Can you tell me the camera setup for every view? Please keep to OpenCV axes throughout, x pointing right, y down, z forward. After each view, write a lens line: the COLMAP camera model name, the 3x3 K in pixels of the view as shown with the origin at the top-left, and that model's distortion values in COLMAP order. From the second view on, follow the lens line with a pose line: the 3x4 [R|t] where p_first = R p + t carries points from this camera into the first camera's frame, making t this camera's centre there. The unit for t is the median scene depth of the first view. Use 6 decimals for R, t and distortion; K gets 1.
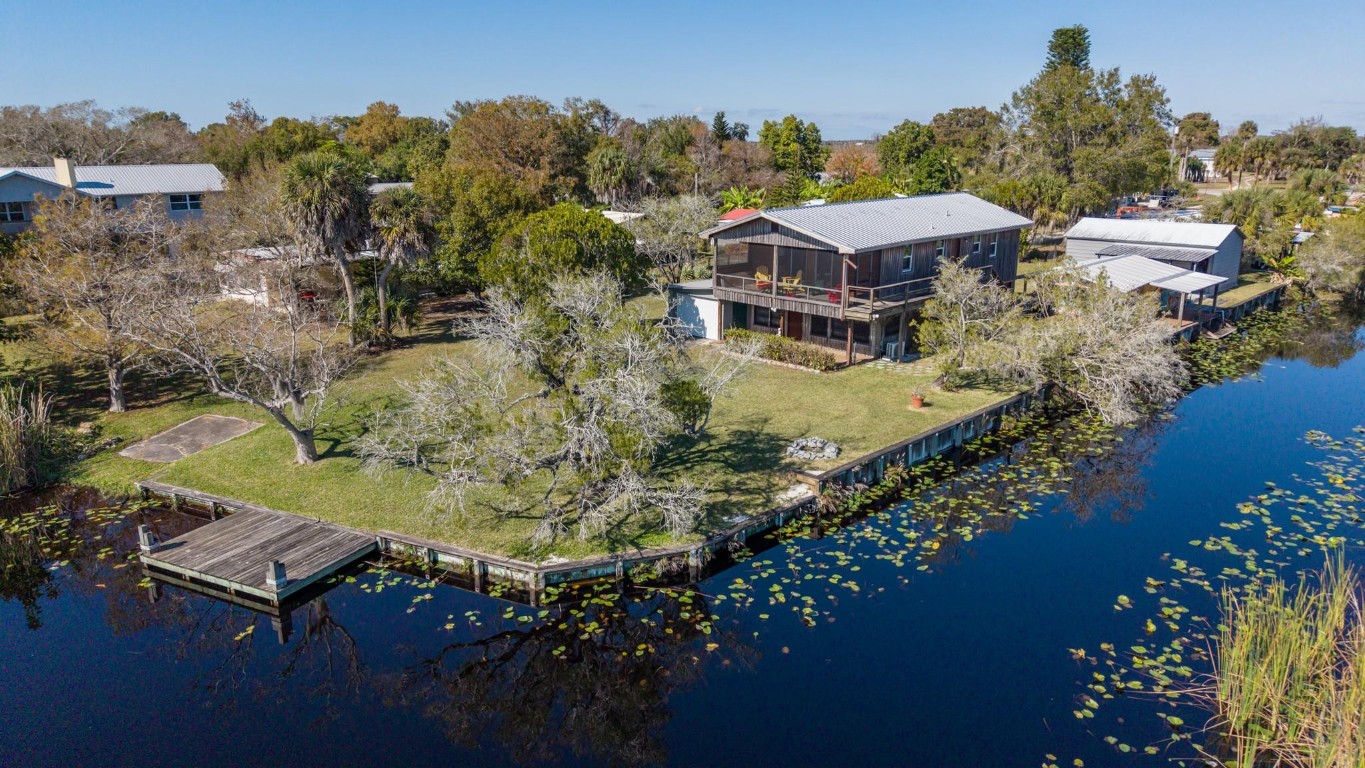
lens RADIAL K [[943.3, 0, 682.5], [0, 943.3, 384.0], [0, 0, 1]] dist [0.026984, -0.000921]
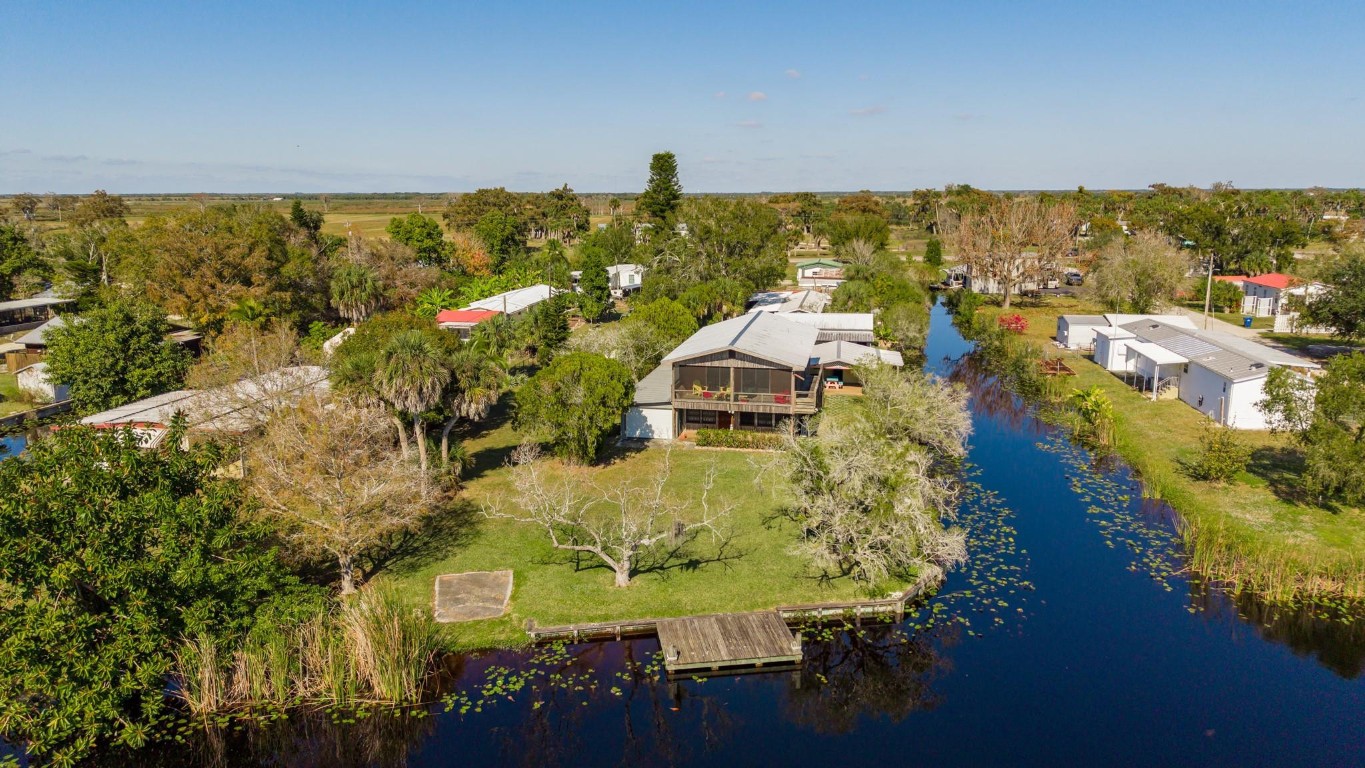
lens RADIAL K [[943.3, 0, 682.5], [0, 943.3, 384.0], [0, 0, 1]] dist [0.026984, -0.000921]
pose [[0.813626, -0.116594, 0.569577, -0.949874], [0.142223, 0.989834, -0.000540, -0.164359], [-0.563724, 0.081447, 0.821938, -0.134843]]
